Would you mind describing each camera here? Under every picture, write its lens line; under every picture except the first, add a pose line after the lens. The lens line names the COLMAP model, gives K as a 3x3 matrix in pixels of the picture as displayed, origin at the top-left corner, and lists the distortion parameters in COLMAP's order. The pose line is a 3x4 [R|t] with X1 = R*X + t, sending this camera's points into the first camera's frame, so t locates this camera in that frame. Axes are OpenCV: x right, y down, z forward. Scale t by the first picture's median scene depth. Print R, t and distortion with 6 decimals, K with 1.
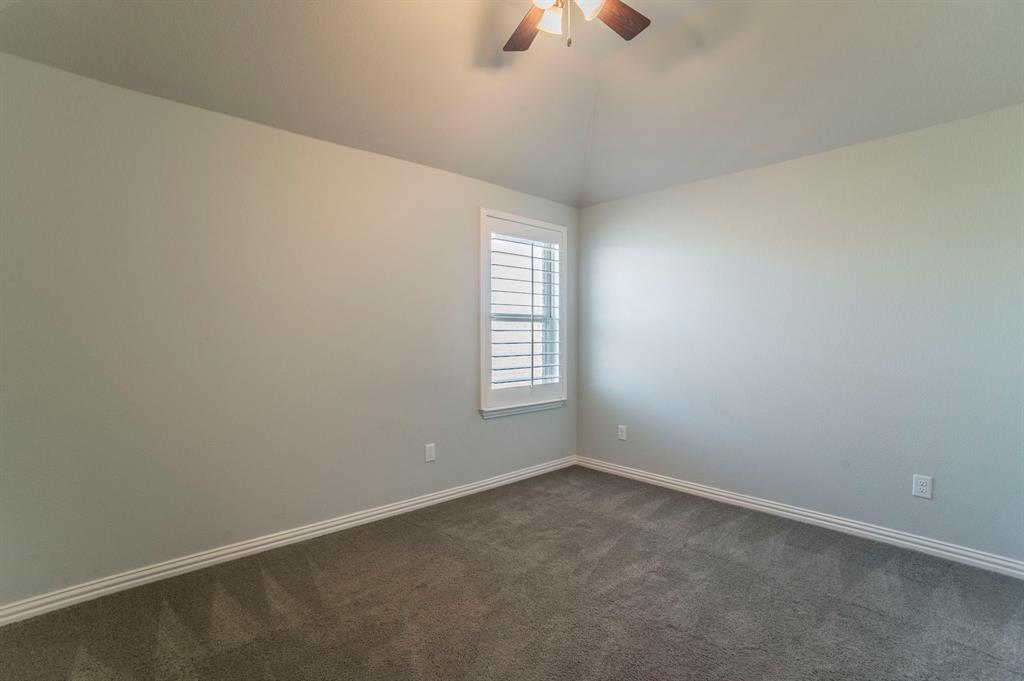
lens RADIAL K [[465.5, 0, 506.8], [0, 465.5, 338.9], [0, 0, 1]] dist [0.004971, 0.001965]
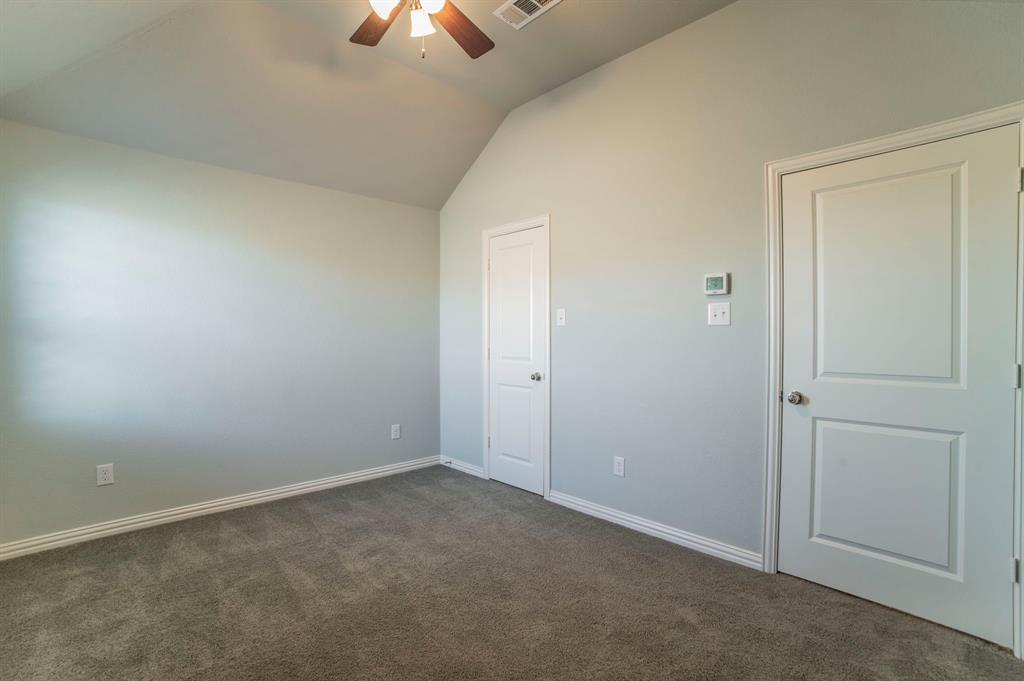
lens RADIAL K [[465.5, 0, 501.6], [0, 465.5, 340.0], [0, 0, 1]] dist [0.004971, 0.001965]
pose [[0.006932, -0.008952, 0.999936, -0.656961], [-0.016732, 0.999819, 0.009067, -0.029962], [-0.999836, -0.016794, 0.006781, 0.559706]]
